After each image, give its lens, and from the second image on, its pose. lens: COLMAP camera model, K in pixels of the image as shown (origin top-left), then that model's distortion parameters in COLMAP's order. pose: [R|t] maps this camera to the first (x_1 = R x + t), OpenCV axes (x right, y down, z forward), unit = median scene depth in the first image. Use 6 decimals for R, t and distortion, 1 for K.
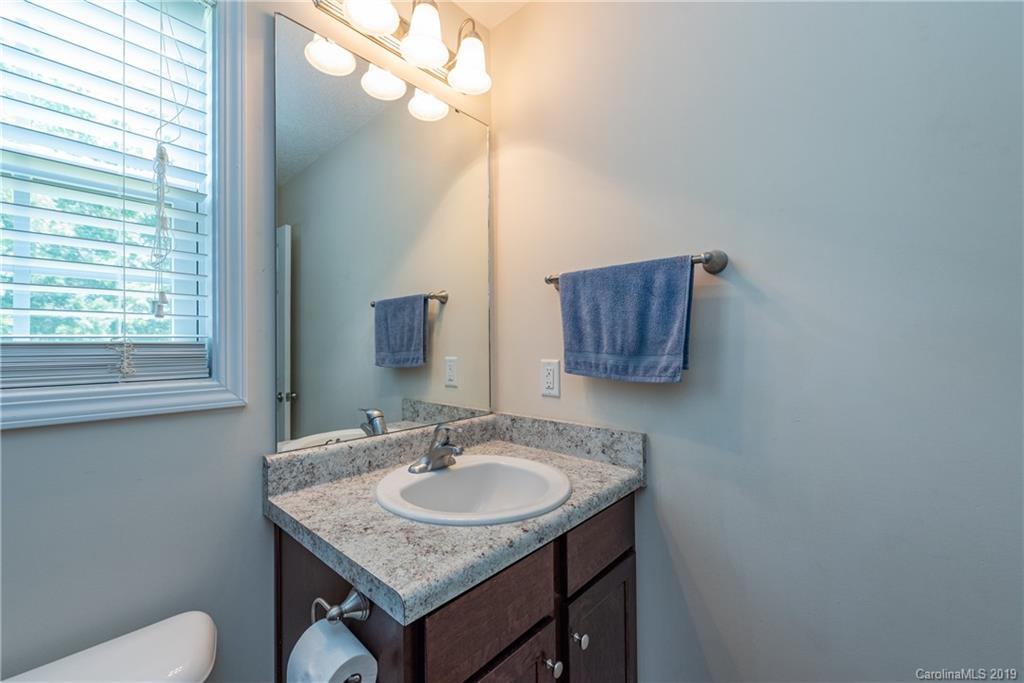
lens RADIAL K [[408.7, 0, 509.3], [0, 408.7, 339.7], [0, 0, 1]] dist [-0.003379, -0.001352]
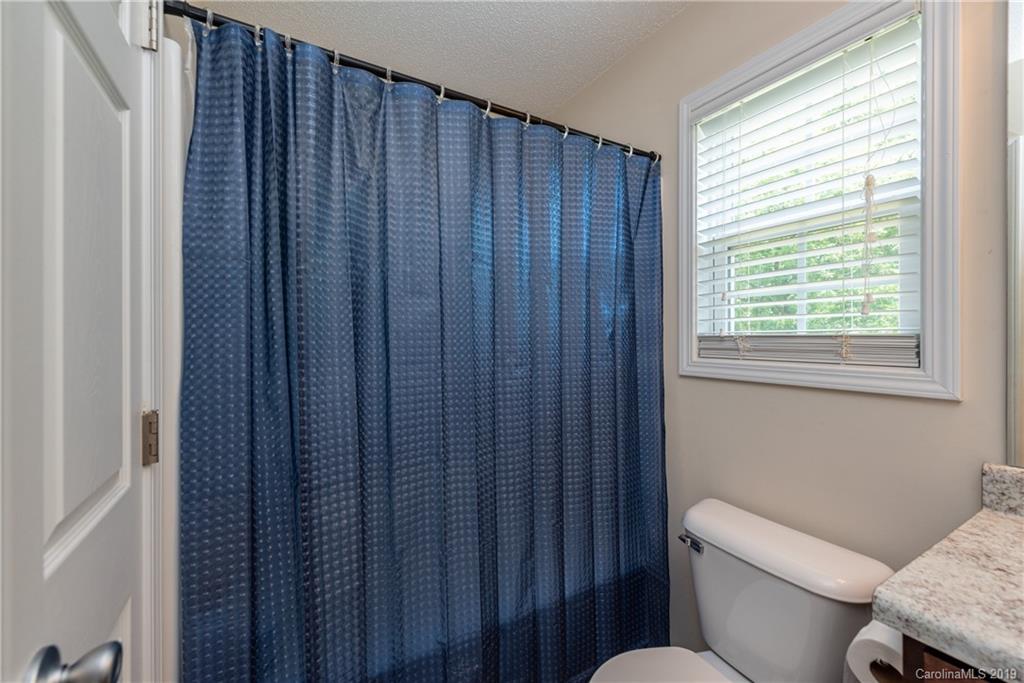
lens RADIAL K [[408.7, 0, 510.6], [0, 408.7, 339.1], [0, 0, 1]] dist [-0.003379, -0.001352]
pose [[-0.275582, 0.004787, -0.961266, 0.613511], [0.006787, 0.999972, 0.003034, 0.009346], [0.961254, -0.005688, -0.275607, 0.288954]]
